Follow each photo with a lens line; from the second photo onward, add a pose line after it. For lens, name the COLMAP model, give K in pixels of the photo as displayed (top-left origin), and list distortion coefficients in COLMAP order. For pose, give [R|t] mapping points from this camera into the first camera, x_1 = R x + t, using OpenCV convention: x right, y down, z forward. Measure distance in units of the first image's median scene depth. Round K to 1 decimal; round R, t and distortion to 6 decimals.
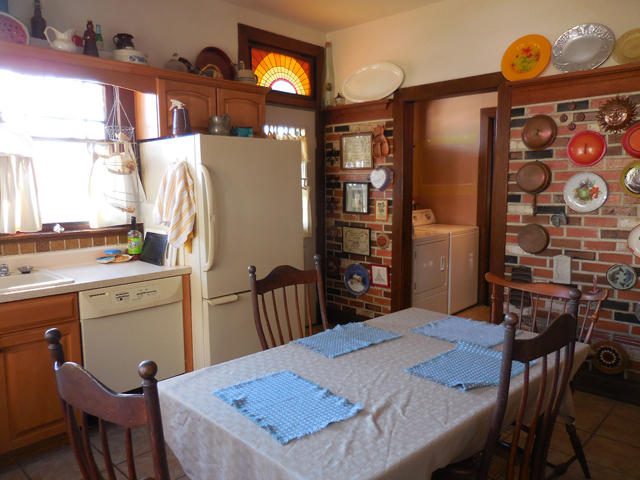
lens RADIAL K [[491.8, 0, 317.9], [0, 491.8, 244.5], [0, 0, 1]] dist [-0.001710, 0.018428]
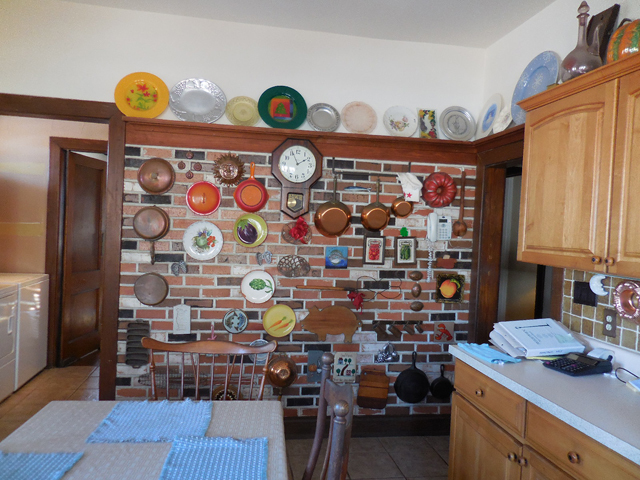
lens RADIAL K [[491.8, 0, 321.3], [0, 491.8, 240.4], [0, 0, 1]] dist [-0.001710, 0.018428]
pose [[0.595459, 0.018205, 0.803179, -0.121287], [0.049894, 0.996975, -0.059587, -0.033645], [-0.801835, 0.075555, 0.592750, 0.200681]]
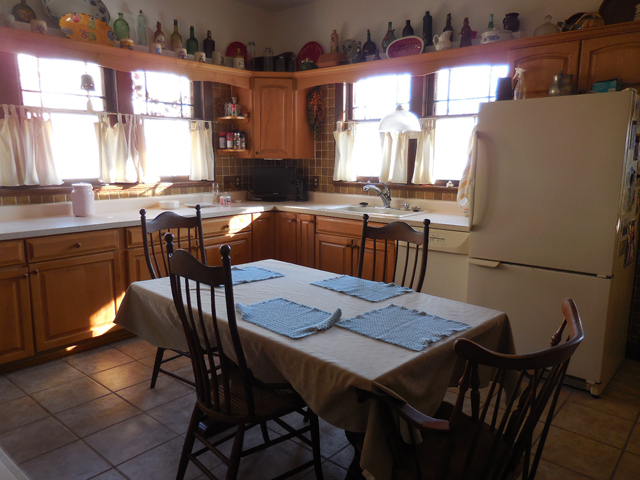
lens RADIAL K [[491.8, 0, 324.1], [0, 491.8, 240.5], [0, 0, 1]] dist [-0.001710, 0.018428]
pose [[0.054829, 0.173114, -0.983374, 0.711743], [-0.137209, 0.976819, 0.164310, -0.050480], [0.989024, 0.125919, 0.077311, 0.525738]]
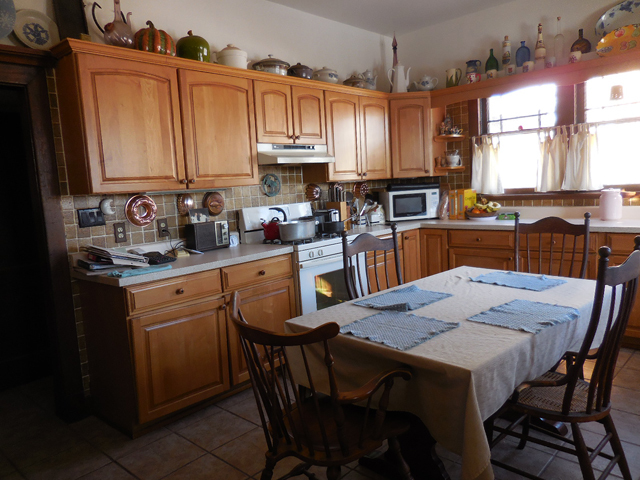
lens RADIAL K [[491.8, 0, 324.8], [0, 491.8, 238.0], [0, 0, 1]] dist [-0.001710, 0.018428]
pose [[-0.997427, 0.067202, -0.024982, 0.292622], [0.059159, 0.968285, 0.242745, -0.133571], [0.040503, 0.240642, -0.969768, 1.203839]]
